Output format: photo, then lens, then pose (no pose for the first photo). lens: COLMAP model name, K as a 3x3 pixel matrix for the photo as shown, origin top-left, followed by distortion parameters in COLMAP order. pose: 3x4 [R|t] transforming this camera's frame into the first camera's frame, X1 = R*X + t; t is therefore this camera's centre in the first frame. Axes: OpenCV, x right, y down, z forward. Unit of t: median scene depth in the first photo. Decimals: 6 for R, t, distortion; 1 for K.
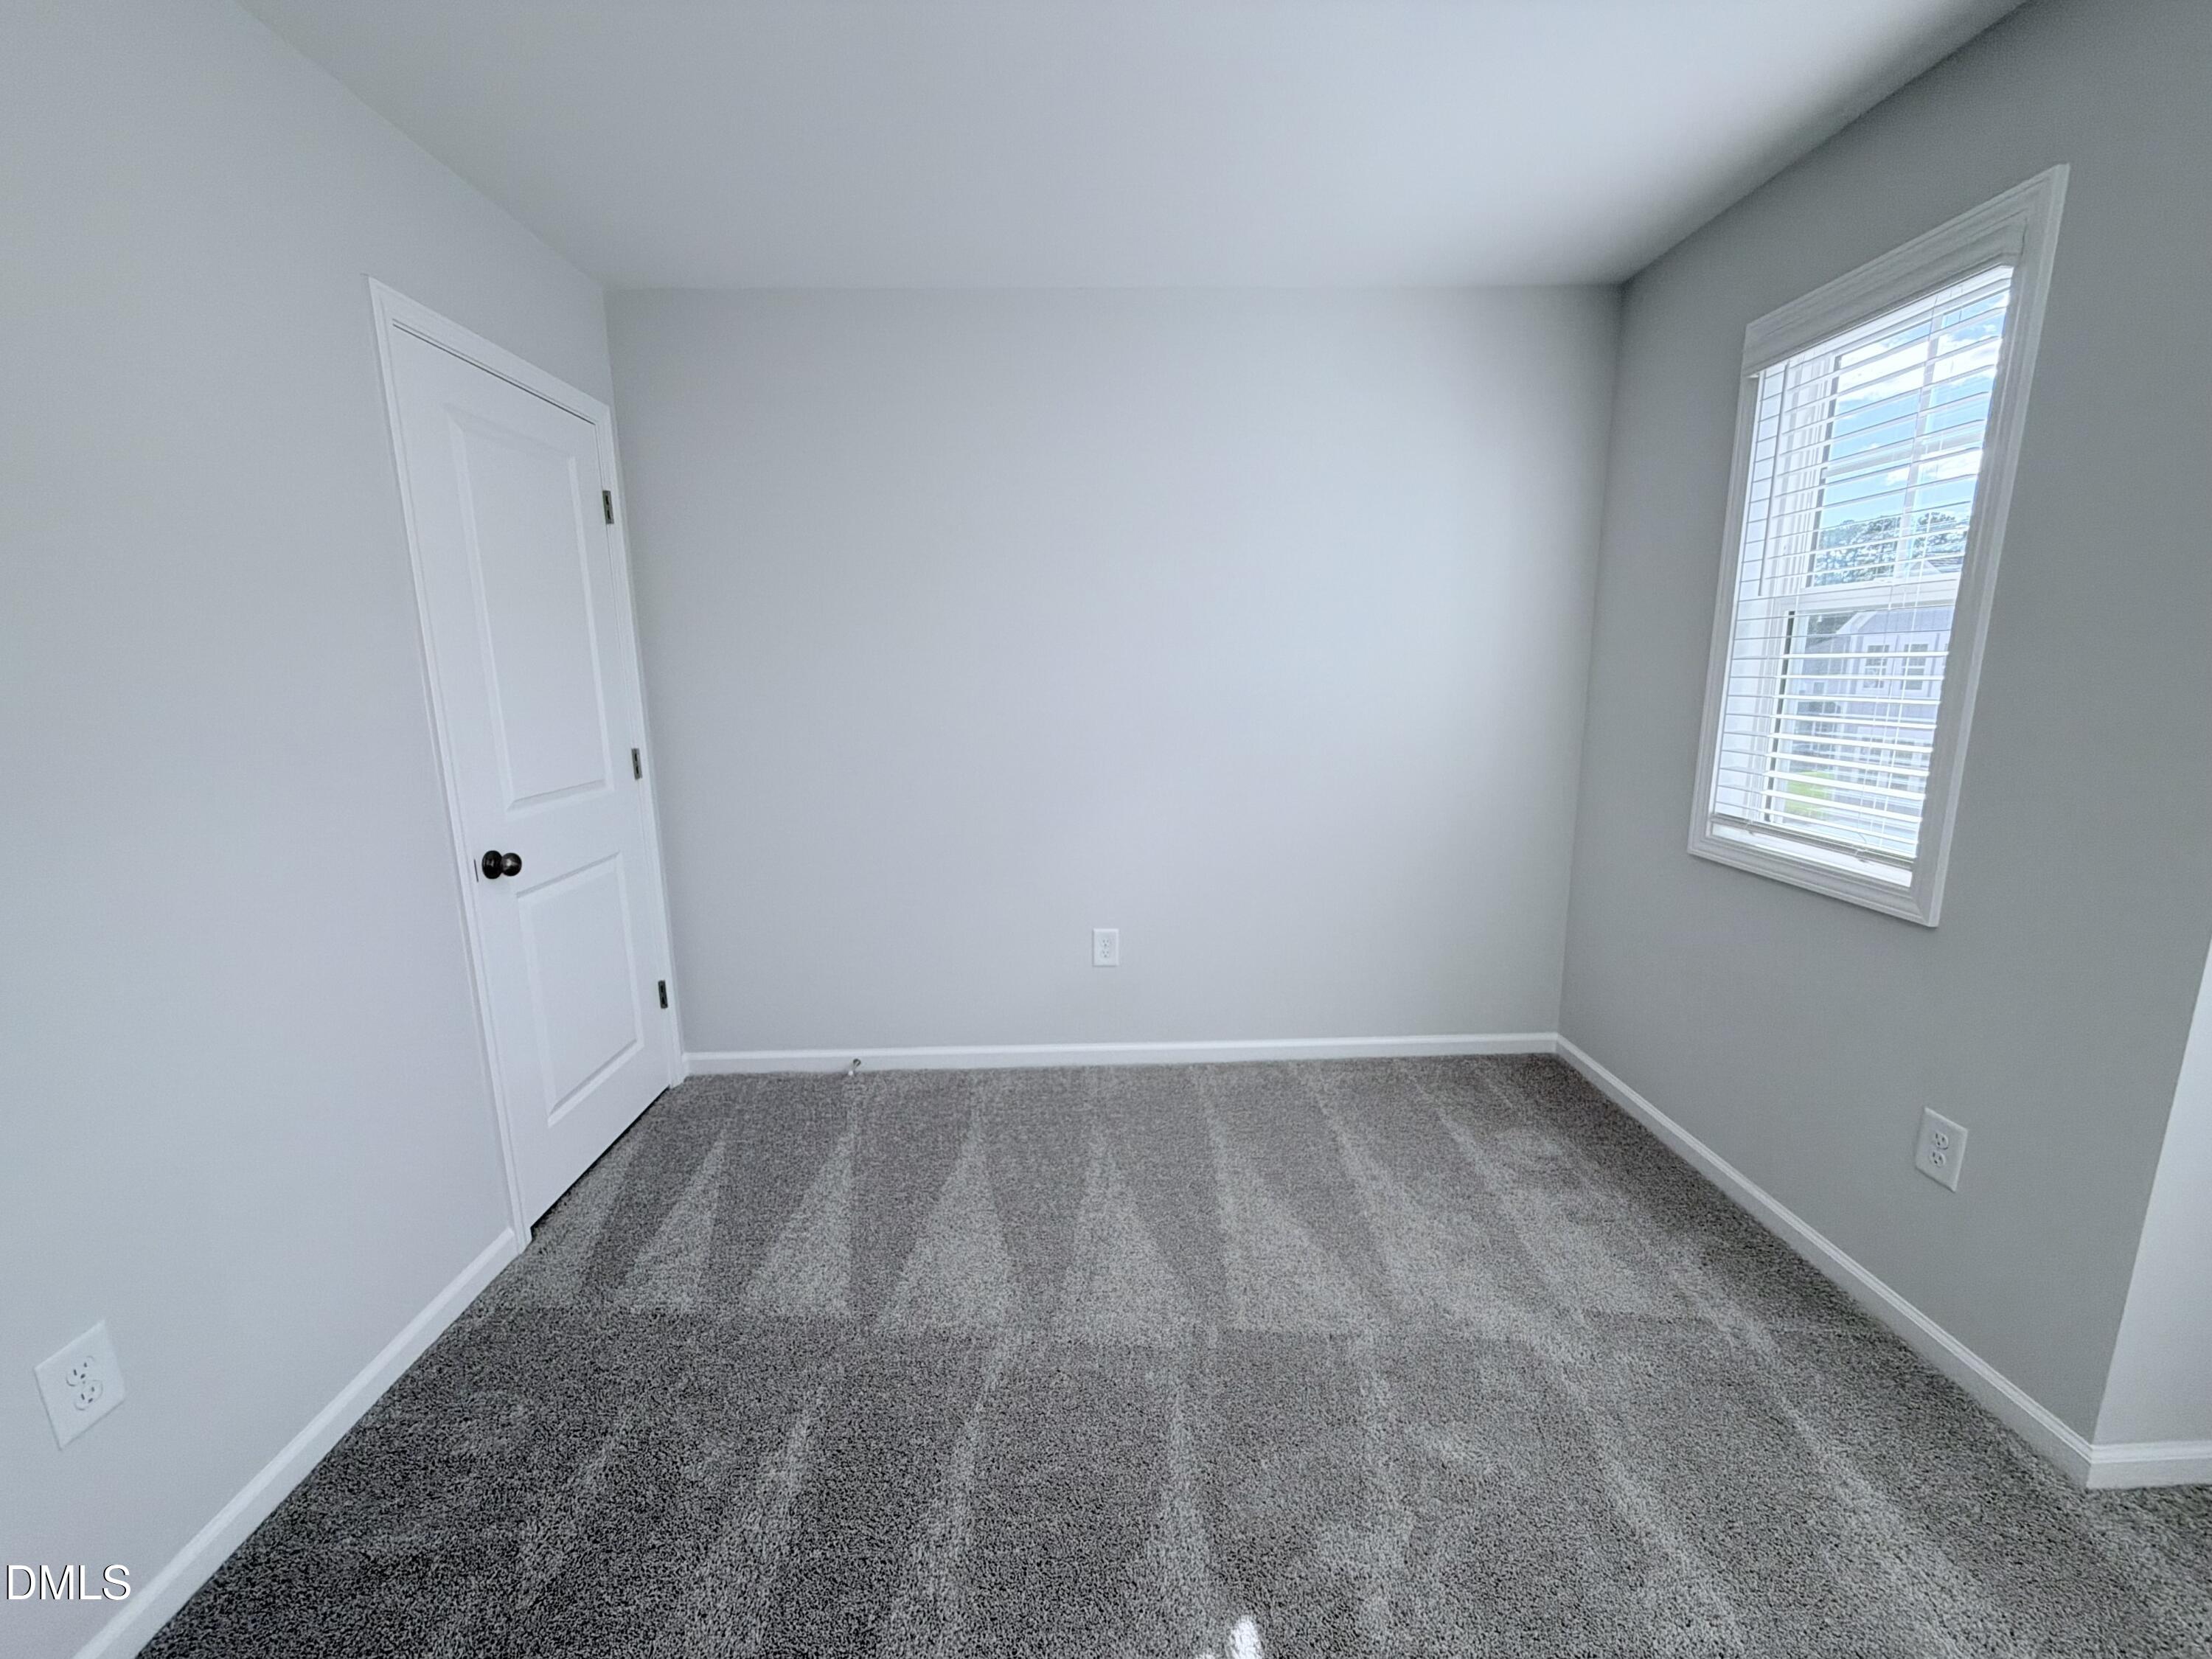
lens RADIAL K [[884.0, 0, 1107.8], [0, 884.0, 831.8], [0, 0, 1]] dist [0.006753, -0.001541]
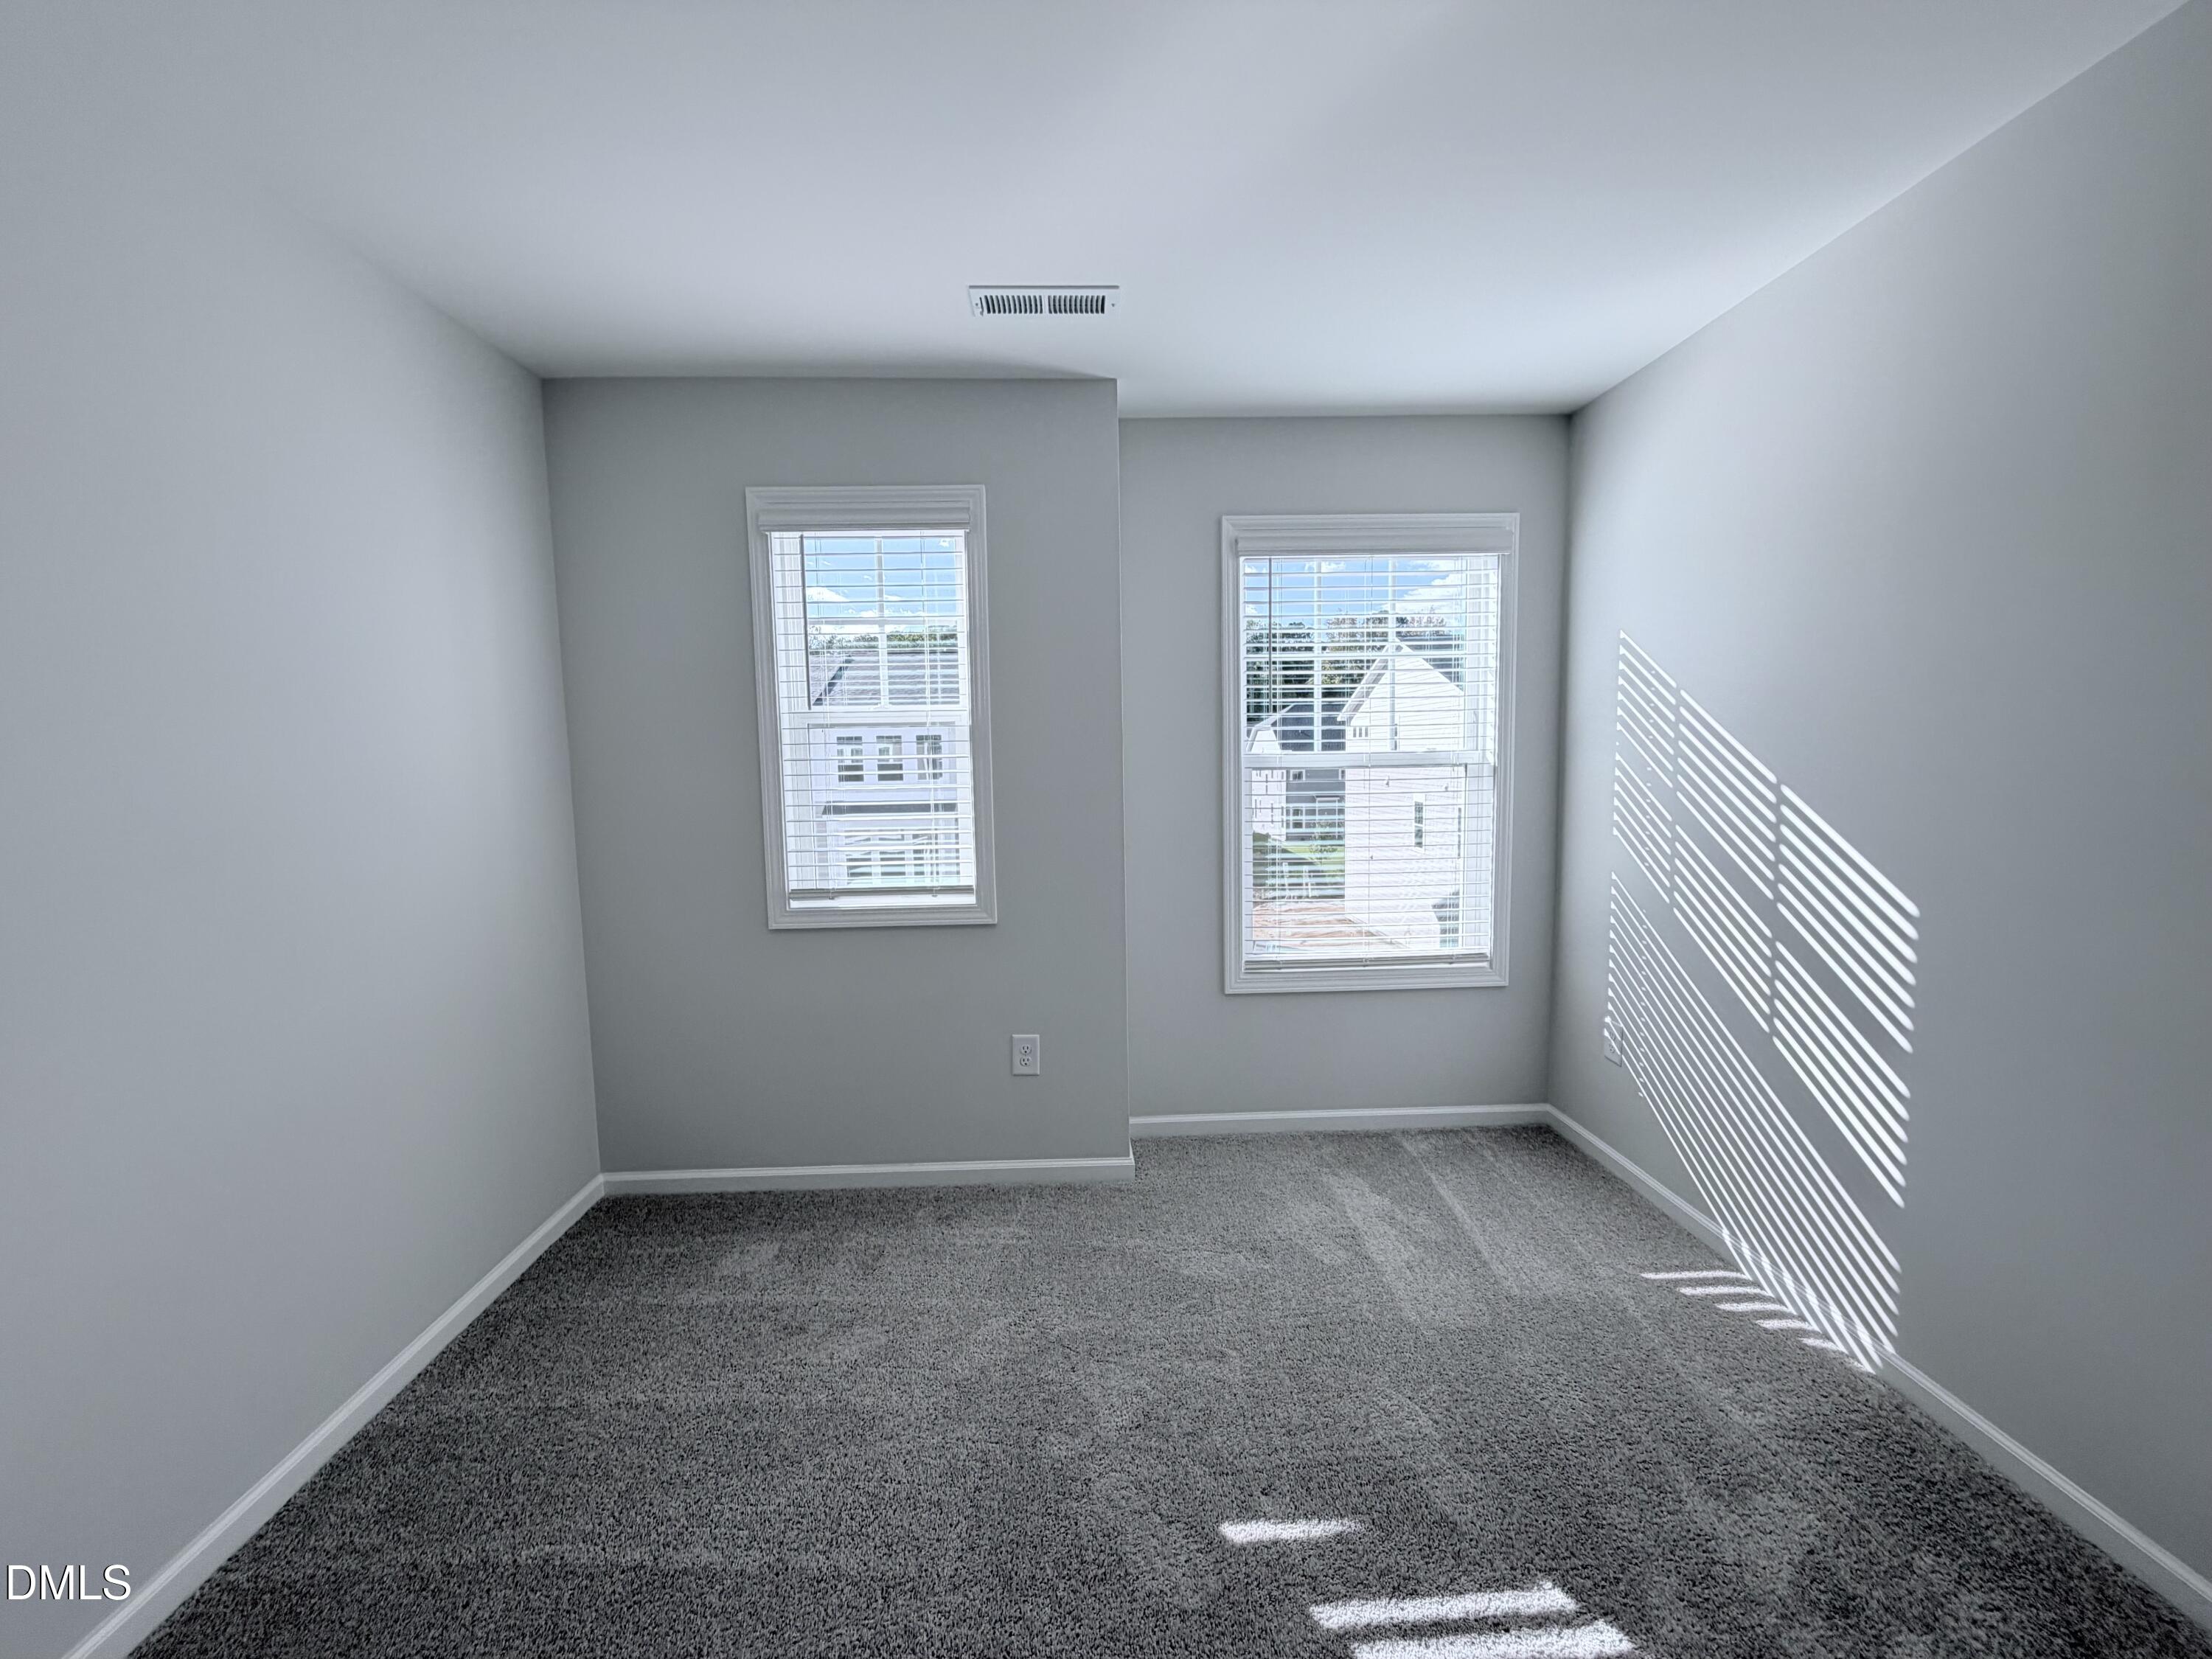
lens RADIAL K [[884.0, 0, 1097.8], [0, 884.0, 826.3], [0, 0, 1]] dist [0.006753, -0.001541]
pose [[-0.003894, -0.084911, 0.996381, -0.516397], [0.201267, 0.975932, 0.083955, -0.129254], [-0.979529, 0.200866, 0.013289, 0.610999]]
